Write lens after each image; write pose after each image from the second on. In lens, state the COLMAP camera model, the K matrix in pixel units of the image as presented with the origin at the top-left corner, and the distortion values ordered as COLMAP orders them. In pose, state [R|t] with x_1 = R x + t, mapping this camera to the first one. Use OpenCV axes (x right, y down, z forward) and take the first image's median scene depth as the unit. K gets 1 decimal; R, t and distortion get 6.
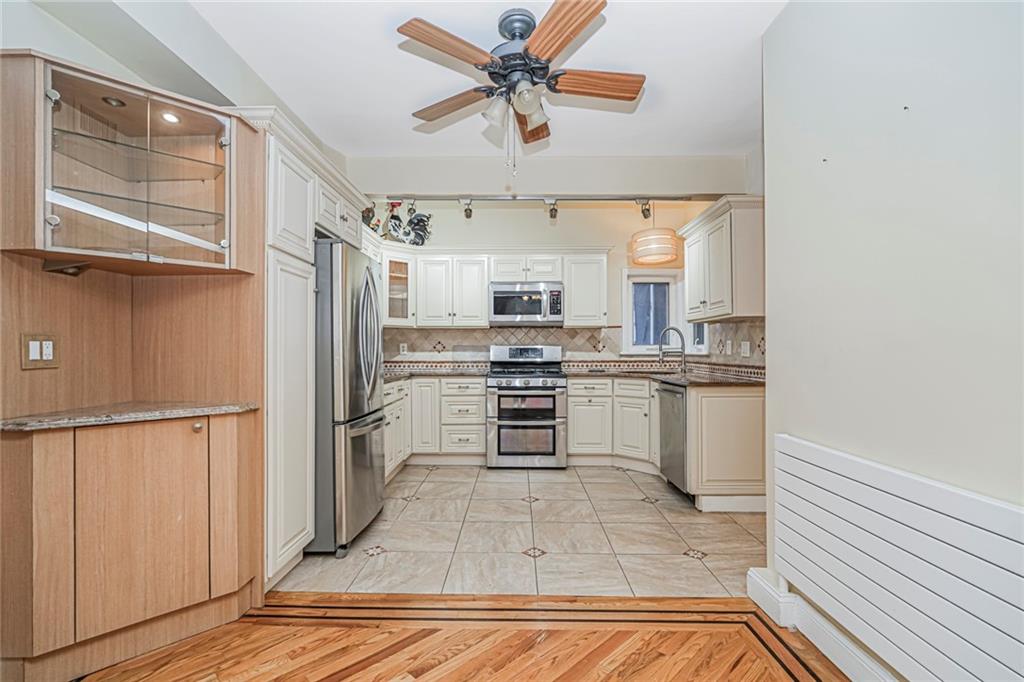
lens RADIAL K [[464.1, 0, 511.2], [0, 464.1, 345.4], [0, 0, 1]] dist [-0.016893, 0.009294]
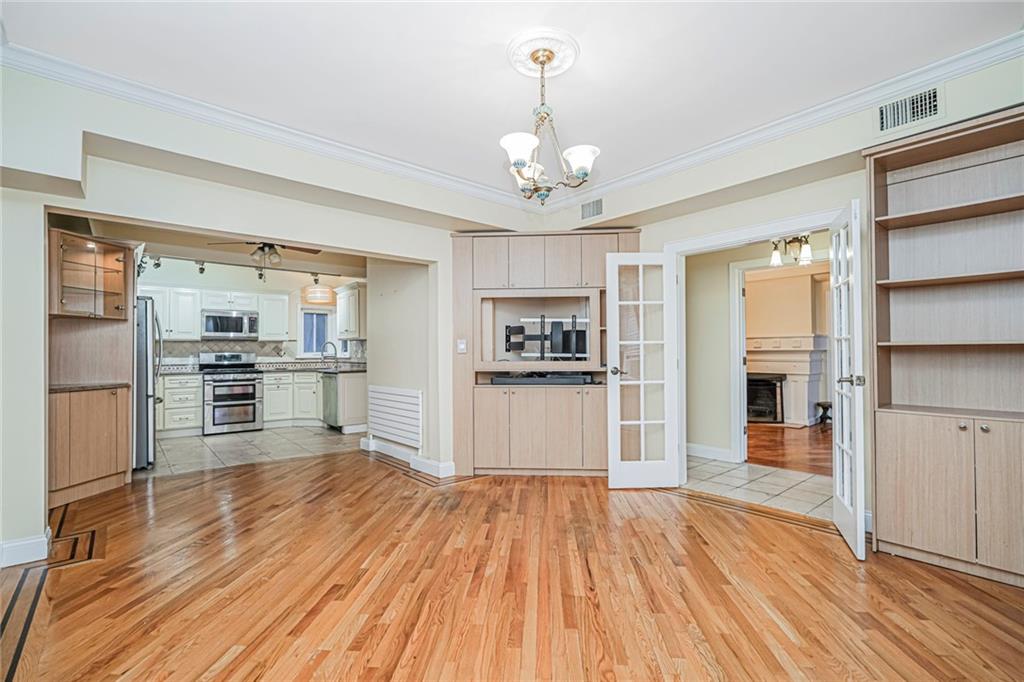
lens RADIAL K [[464.1, 0, 511.2], [0, 464.1, 345.4], [0, 0, 1]] dist [-0.016893, 0.009294]
pose [[0.752029, 0.006893, 0.659094, -0.272226], [-0.000320, 0.999949, -0.010092, -0.009191], [-0.659130, 0.007379, 0.751993, -0.723642]]
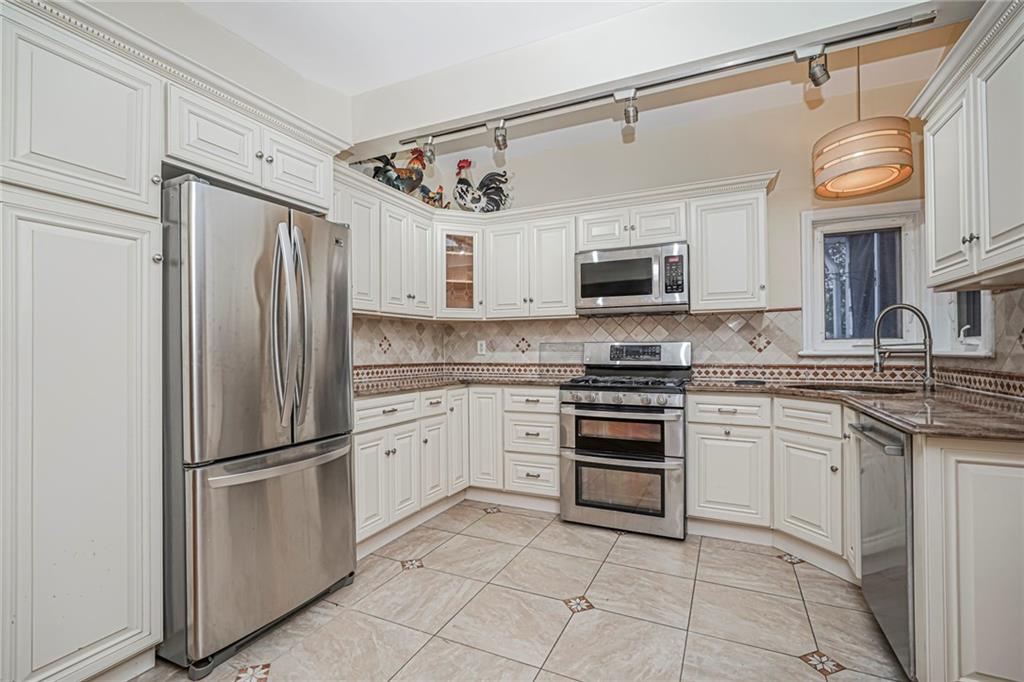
lens RADIAL K [[464.1, 0, 511.2], [0, 464.1, 345.4], [0, 0, 1]] dist [-0.016893, 0.009294]
pose [[0.910172, -0.007524, -0.414162, 0.155631], [0.008617, 0.999963, 0.000771, 0.003623], [0.414141, -0.004270, 0.910203, 0.327252]]
